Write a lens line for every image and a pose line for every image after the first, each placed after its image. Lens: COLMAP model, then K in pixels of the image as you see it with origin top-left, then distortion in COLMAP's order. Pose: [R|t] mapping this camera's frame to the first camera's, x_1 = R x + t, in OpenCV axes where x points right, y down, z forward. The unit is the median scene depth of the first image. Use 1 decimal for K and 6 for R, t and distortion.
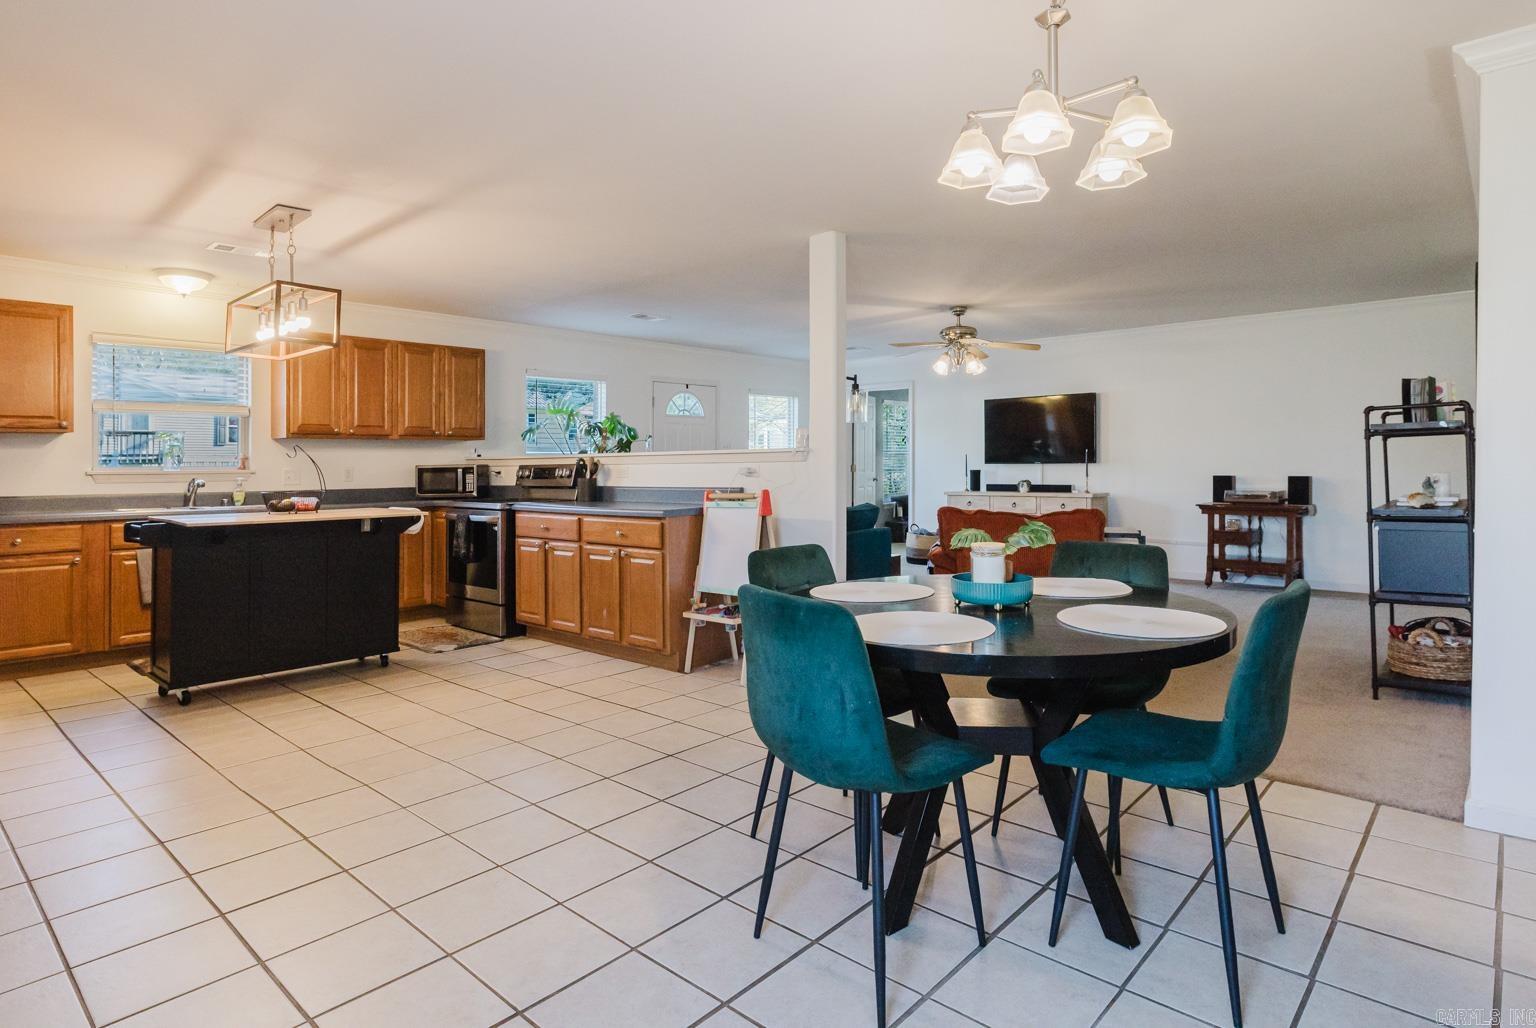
lens RADIAL K [[831.1, 0, 765.7], [0, 831.1, 462.7], [0, 0, 1]] dist [-0.060196, -0.000038]
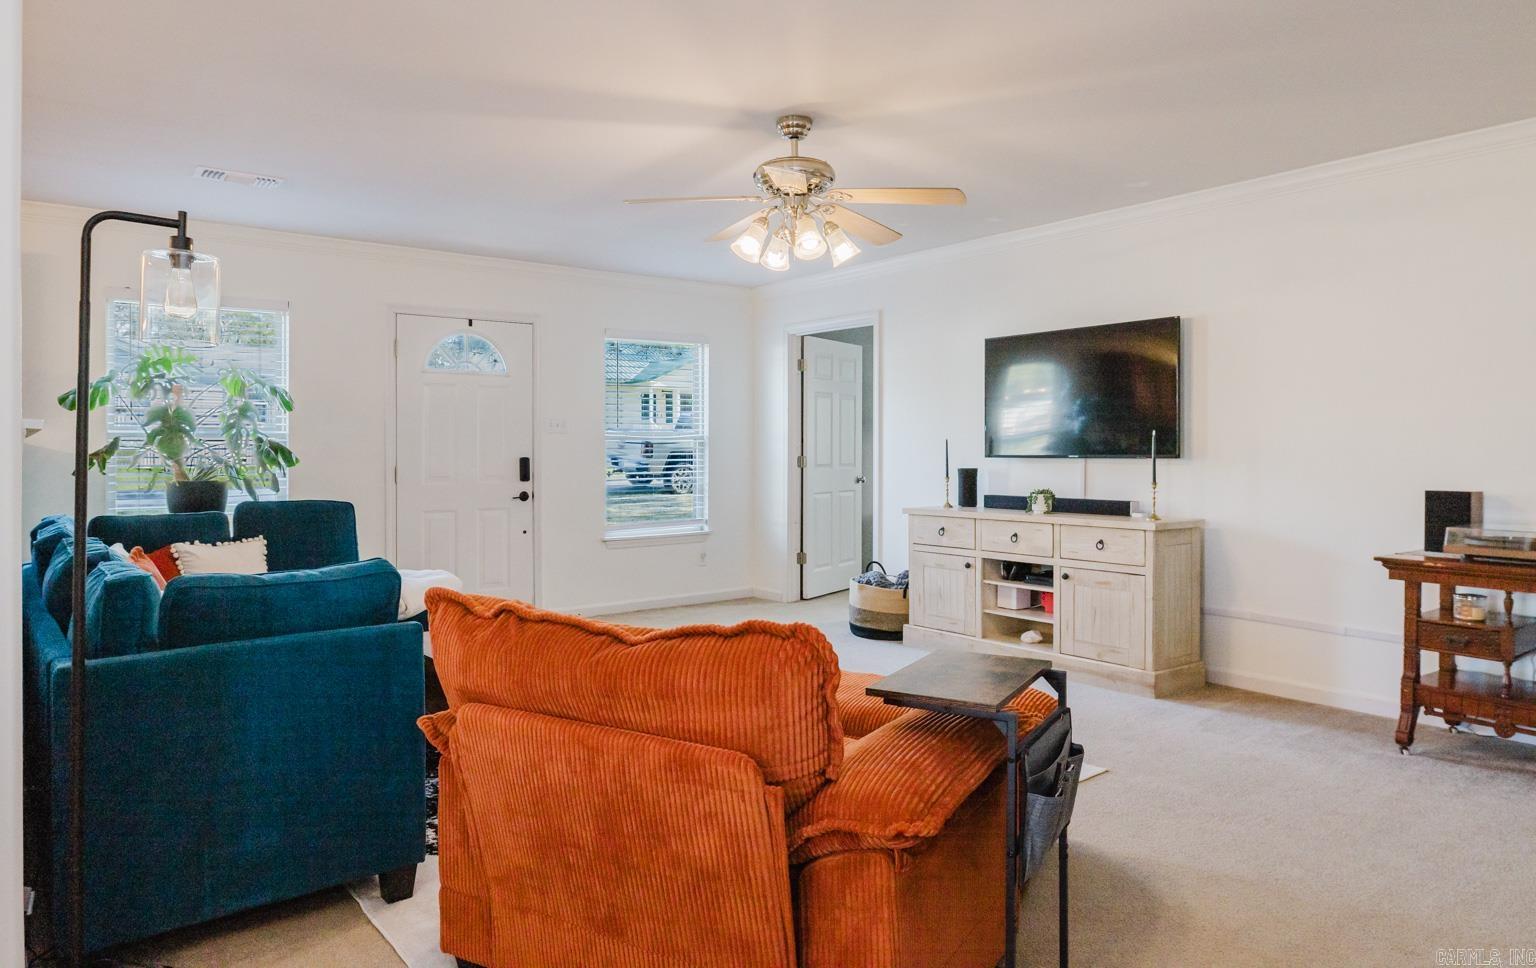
lens RADIAL K [[1010.2, 0, 768.0], [0, 1010.2, 484.0], [0, 0, 1]] dist [-0.000617, -0.000108]
pose [[0.986148, 0.007822, -0.165685, 0.267054], [-0.001368, 0.999237, 0.039029, -0.007480], [0.165864, -0.038262, 0.985406, 0.376832]]
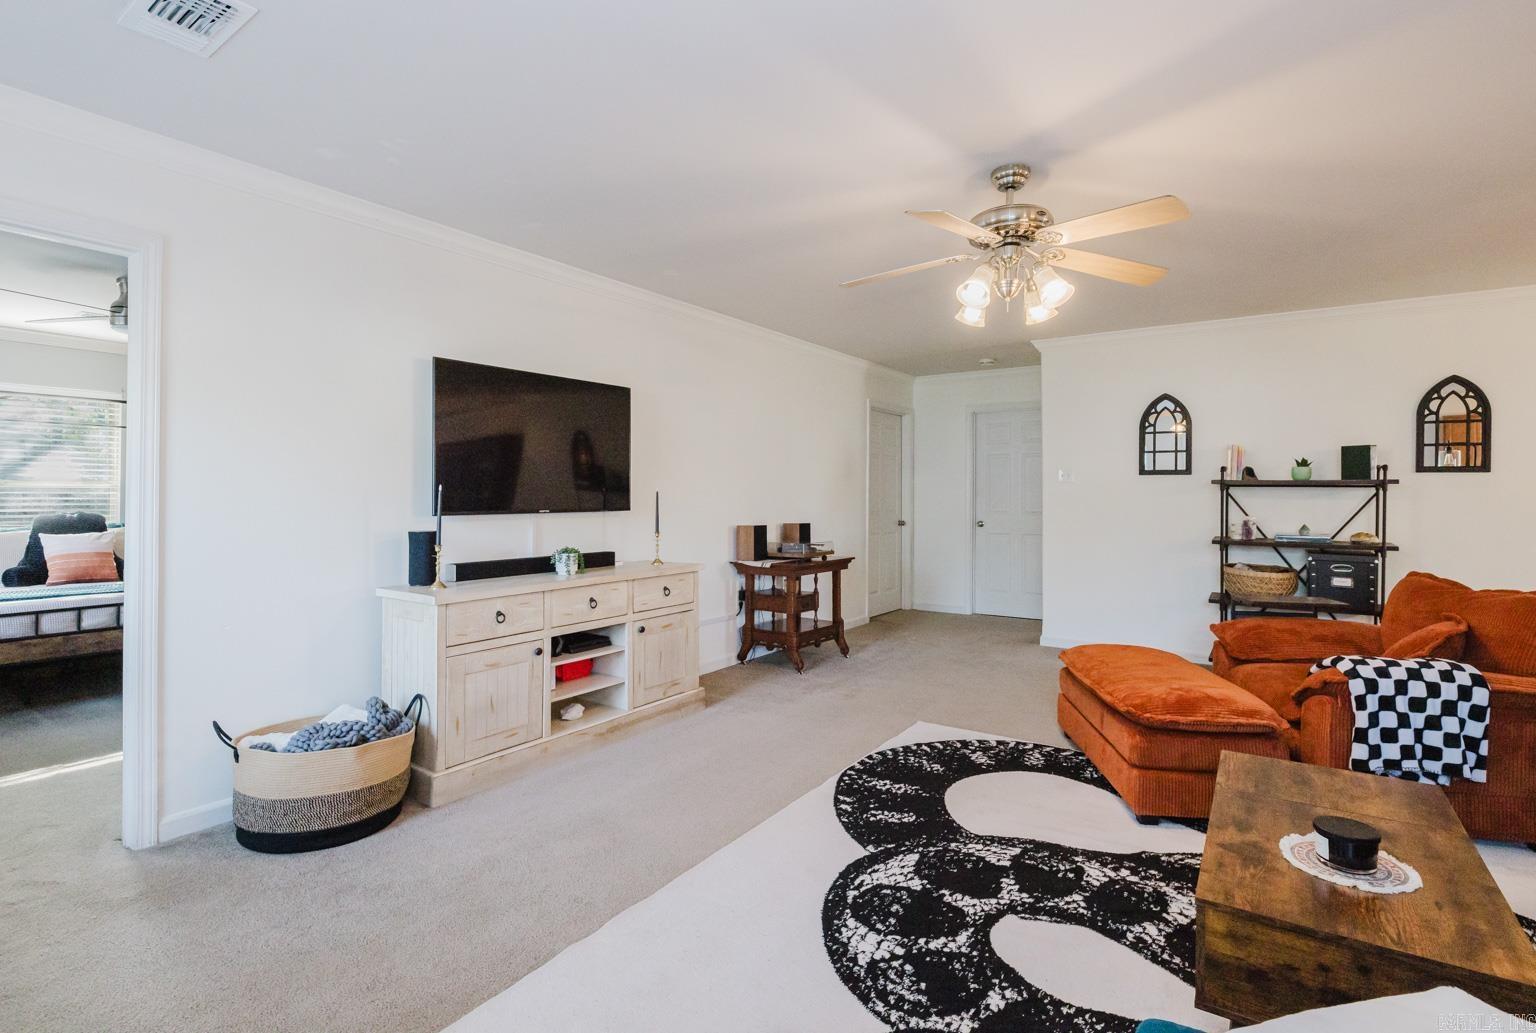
lens RADIAL K [[730.5, 0, 768.0], [0, 730.5, 516.5], [0, 0, 1]] dist [-0.040444, 0.000406]
pose [[-0.129441, -0.018962, 0.991406, -0.120354], [-0.003065, 0.999820, 0.018723, -0.005375], [-0.991582, -0.000615, -0.129476, 1.010265]]
